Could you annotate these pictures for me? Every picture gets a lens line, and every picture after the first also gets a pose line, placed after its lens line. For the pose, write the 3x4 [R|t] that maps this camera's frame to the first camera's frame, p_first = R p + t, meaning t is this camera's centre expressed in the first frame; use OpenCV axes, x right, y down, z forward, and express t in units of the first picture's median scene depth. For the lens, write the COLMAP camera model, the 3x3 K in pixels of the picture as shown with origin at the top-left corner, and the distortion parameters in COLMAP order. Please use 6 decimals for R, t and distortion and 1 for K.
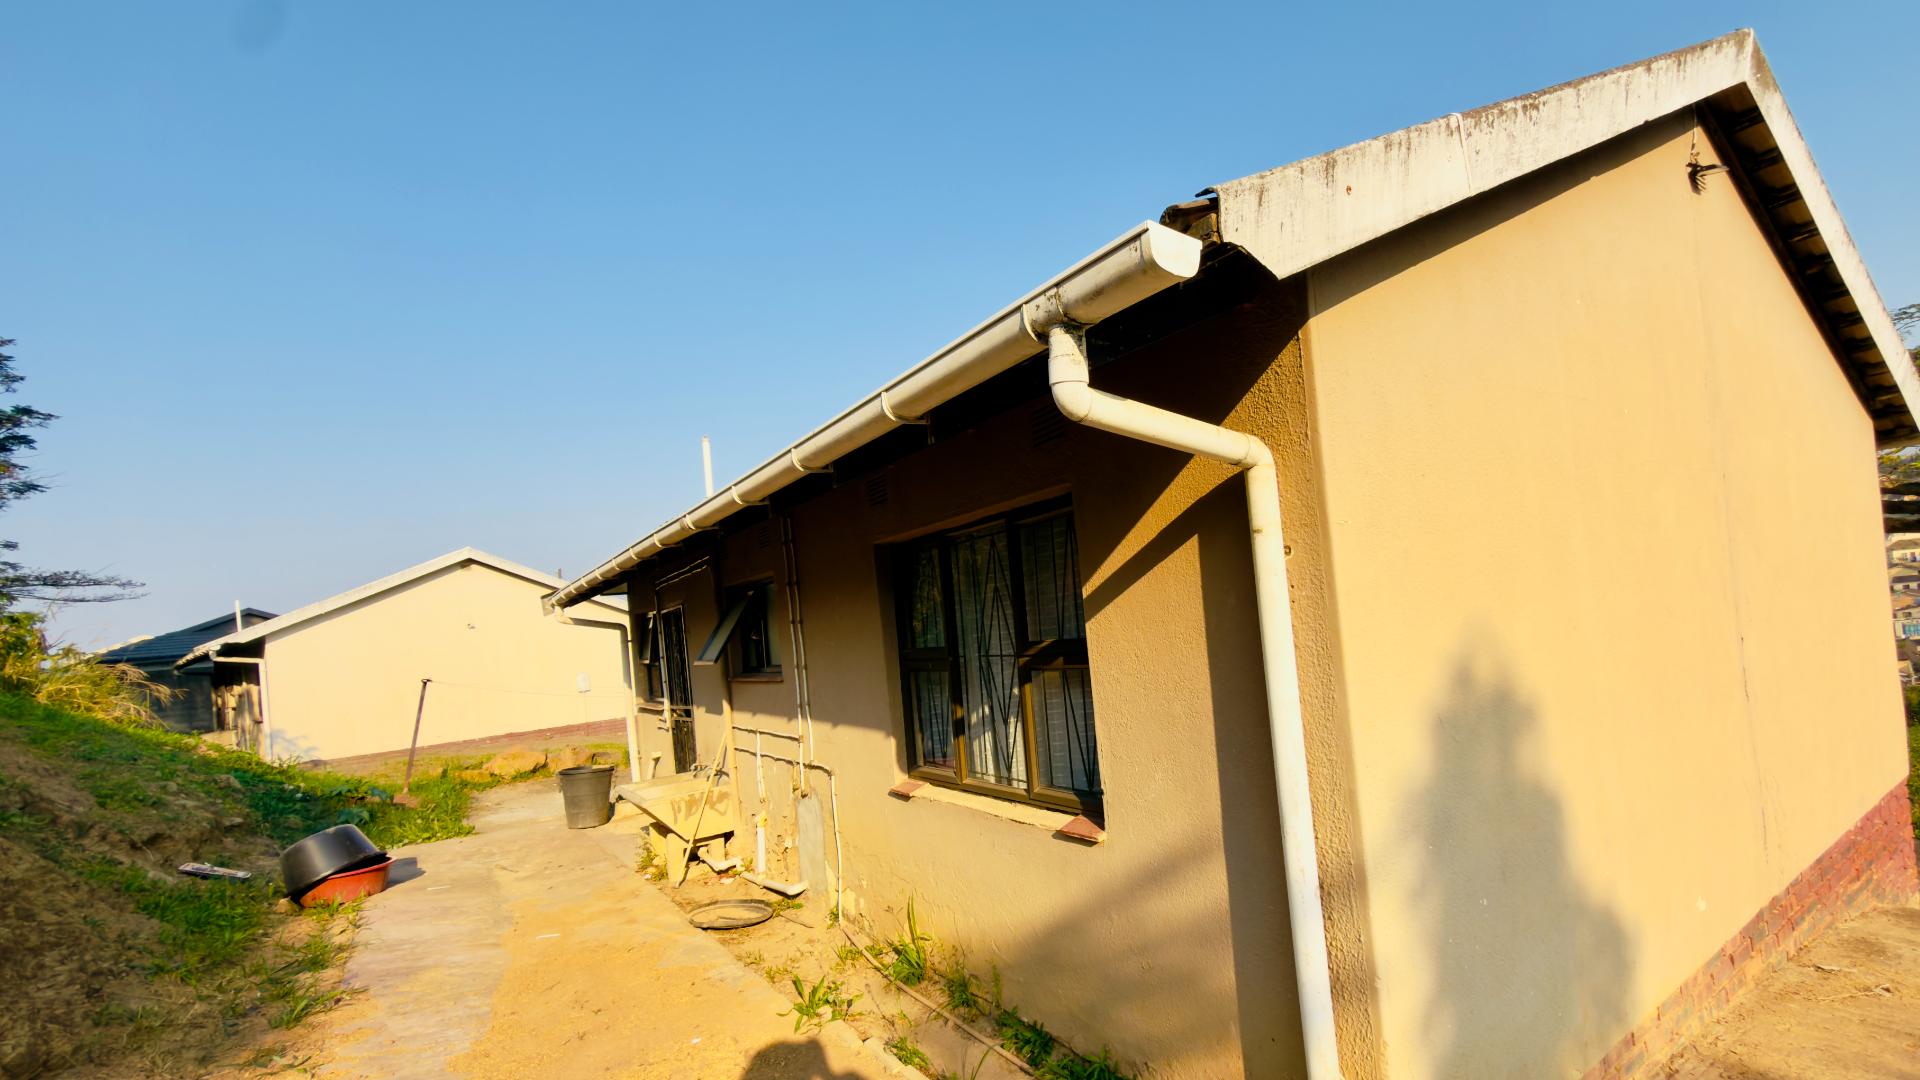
lens RADIAL K [[795.5, 0, 962.5], [0, 795.5, 606.4], [0, 0, 1]] dist [0.000505, -0.000012]
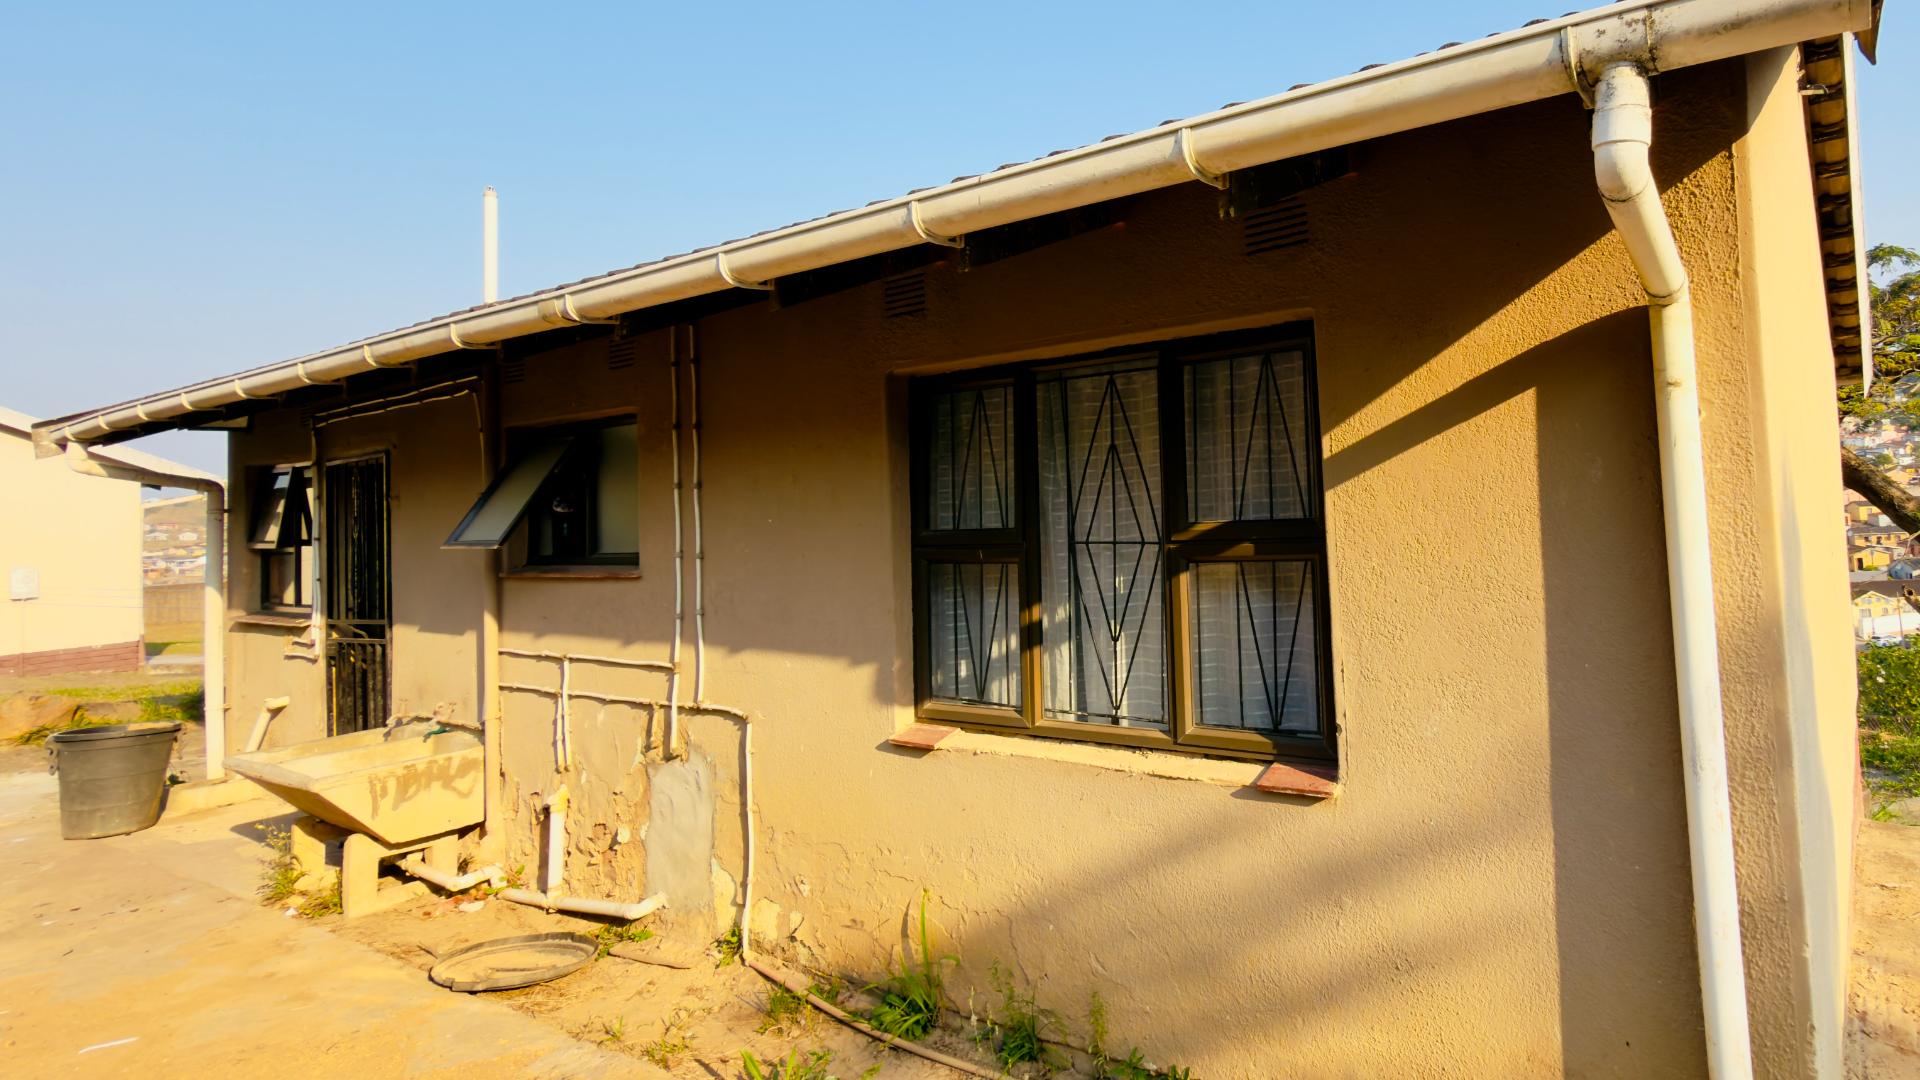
lens RADIAL K [[971.2, 0, 960.3], [0, 971.2, 465.8], [0, 0, 1]] dist [0.000169, -0.000041]
pose [[0.919949, 0.077371, 0.384327, -0.302180], [-0.056021, 0.996215, -0.066457, 0.042872], [-0.388014, 0.039606, 0.920802, 0.180007]]
